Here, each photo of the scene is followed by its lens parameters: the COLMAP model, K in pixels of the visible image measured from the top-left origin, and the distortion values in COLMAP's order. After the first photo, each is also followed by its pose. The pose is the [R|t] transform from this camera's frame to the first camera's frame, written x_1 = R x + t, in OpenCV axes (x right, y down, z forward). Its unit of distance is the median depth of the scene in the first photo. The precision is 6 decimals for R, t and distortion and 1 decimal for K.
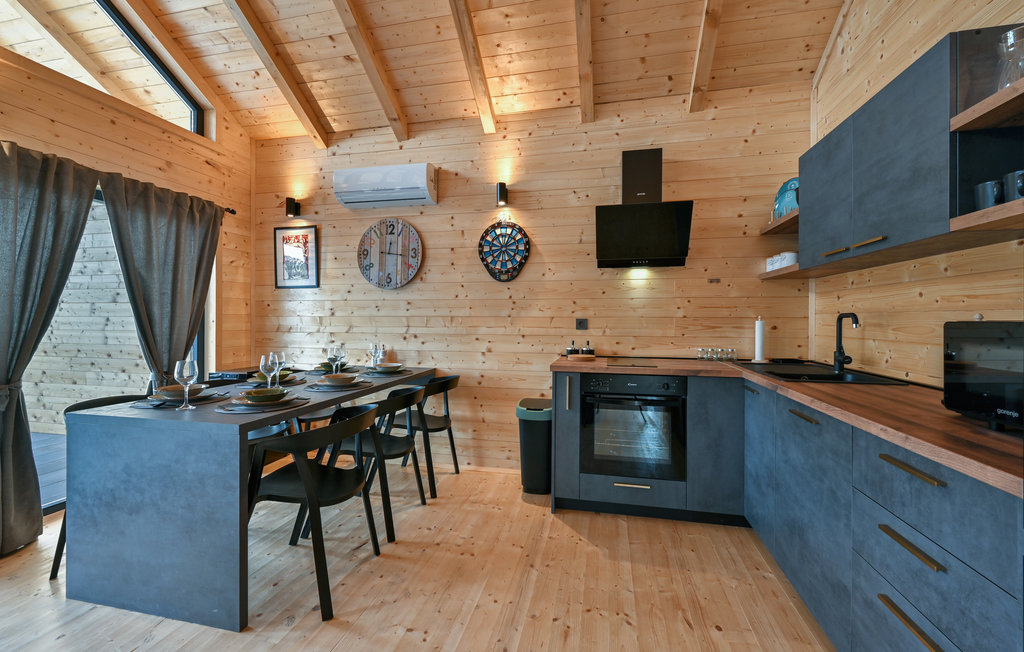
lens RADIAL K [[419.6, 0, 540.1], [0, 419.6, 319.6], [0, 0, 1]] dist [-0.003501, 0.001308]
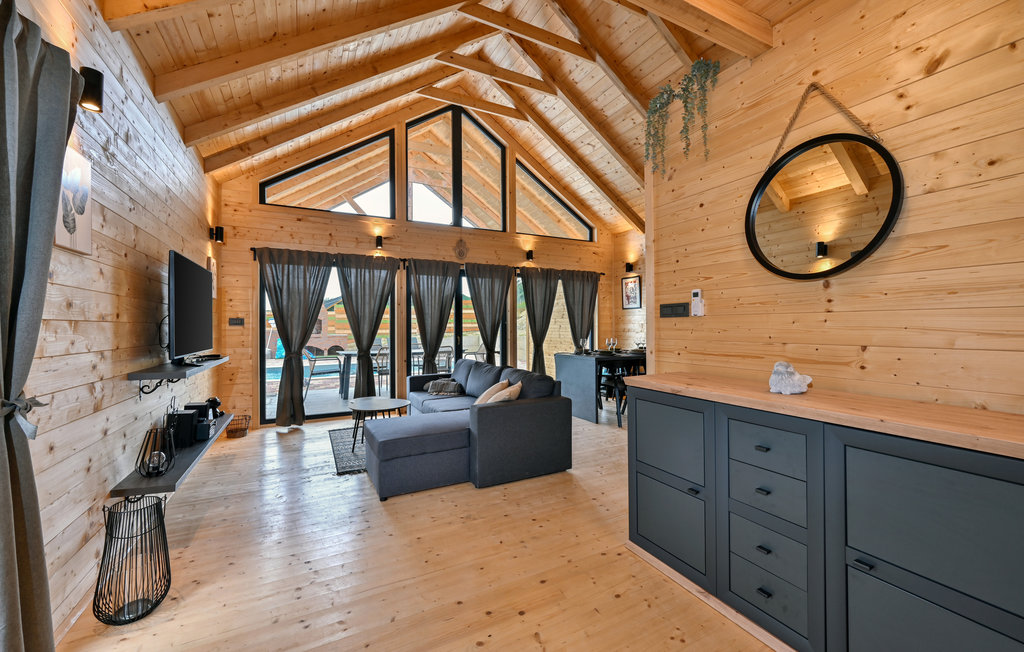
lens RADIAL K [[419.6, 0, 540.0], [0, 419.6, 320.4], [0, 0, 1]] dist [-0.003501, 0.001308]
pose [[0.671167, -0.018892, -0.741065, 0.643885], [0.004876, 0.999766, -0.021071, 0.016943], [0.741290, 0.010528, 0.671102, -0.682681]]
